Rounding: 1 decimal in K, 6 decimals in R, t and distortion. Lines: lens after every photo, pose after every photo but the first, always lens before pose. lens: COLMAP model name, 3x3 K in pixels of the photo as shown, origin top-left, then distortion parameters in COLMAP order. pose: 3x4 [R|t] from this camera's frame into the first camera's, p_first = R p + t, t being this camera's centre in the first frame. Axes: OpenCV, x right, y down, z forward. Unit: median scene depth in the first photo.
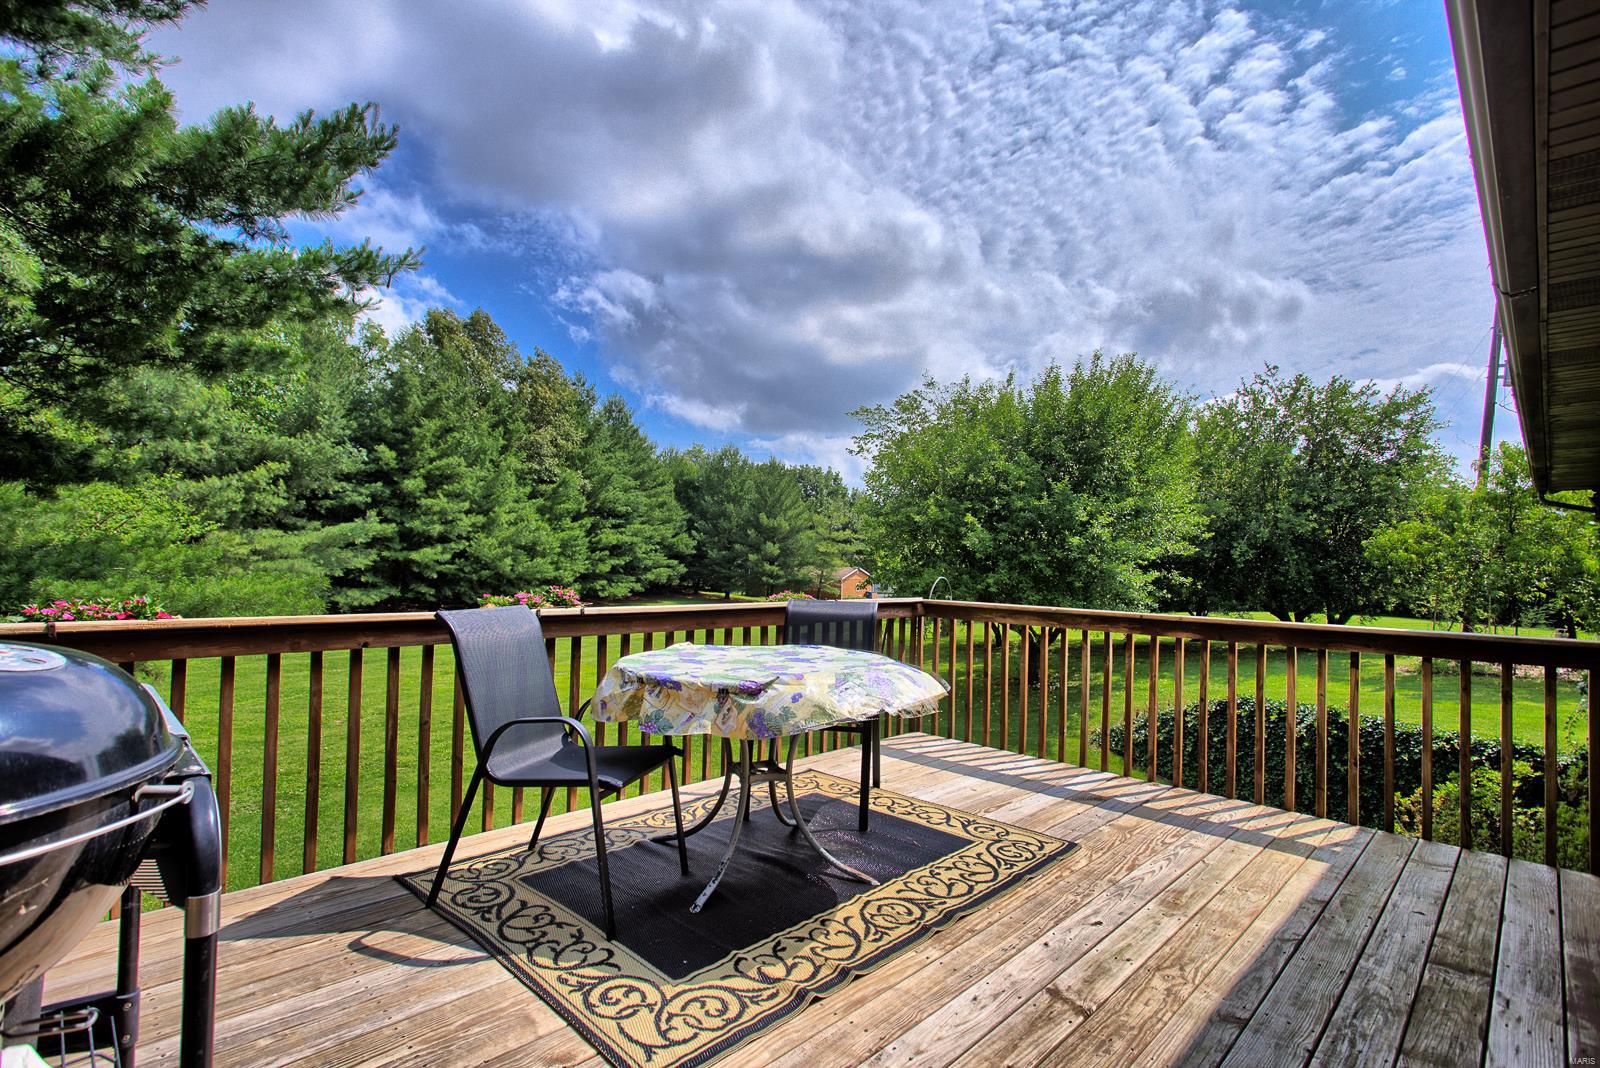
lens RADIAL K [[761.2, 0, 802.5], [0, 761.2, 539.6], [0, 0, 1]] dist [-0.010535, 0.004929]
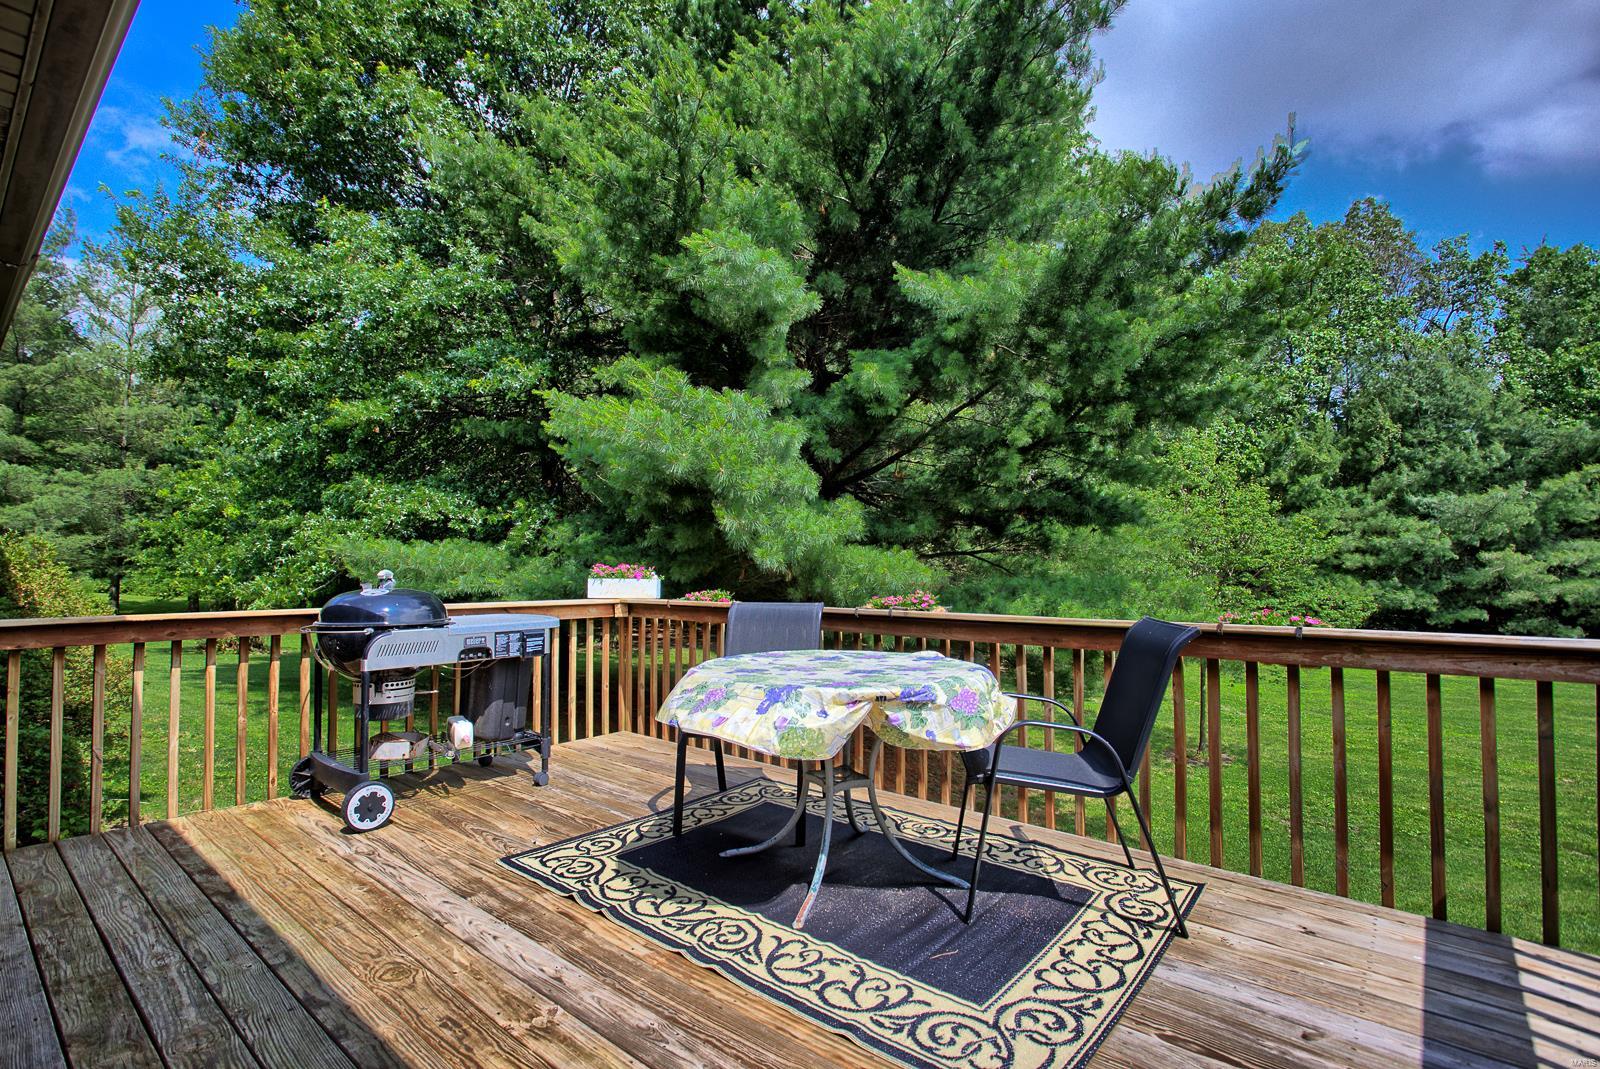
lens RADIAL K [[761.2, 0, 806.3], [0, 761.2, 545.1], [0, 0, 1]] dist [-0.010535, 0.004929]
pose [[0.058078, -0.053693, -0.996867, 1.041429], [0.041120, 0.997834, -0.051349, 0.050256], [0.997465, -0.038009, 0.060160, 0.997102]]
